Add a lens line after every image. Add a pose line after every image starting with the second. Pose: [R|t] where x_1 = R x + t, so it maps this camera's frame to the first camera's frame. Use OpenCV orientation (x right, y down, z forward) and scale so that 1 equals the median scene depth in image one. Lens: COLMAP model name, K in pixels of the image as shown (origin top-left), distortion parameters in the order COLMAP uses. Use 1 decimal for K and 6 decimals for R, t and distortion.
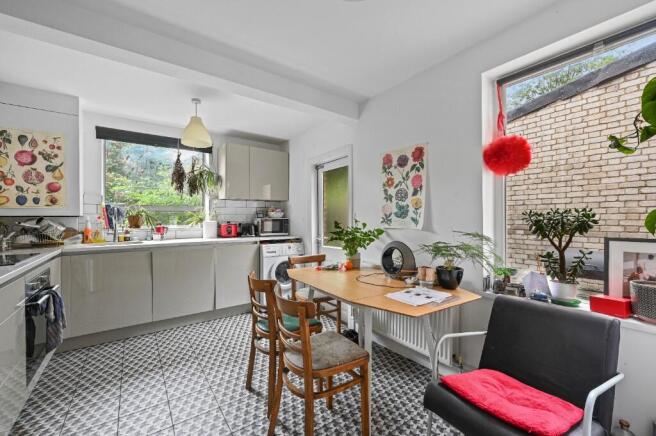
lens RADIAL K [[265.1, 0, 328.7], [0, 265.1, 213.9], [0, 0, 1]] dist [-0.009188, -0.000009]
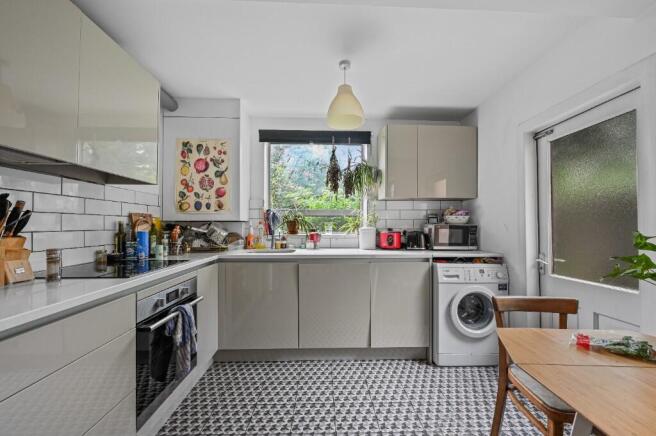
lens RADIAL K [[268.6, 0, 329.1], [0, 268.6, 226.5], [0, 0, 1]] dist [-0.009289, 0.000046]
pose [[0.822094, 0.007661, -0.569301, -0.094907], [0.003592, 0.999820, 0.018642, 0.009238], [0.569341, -0.017370, 0.821918, 0.306761]]
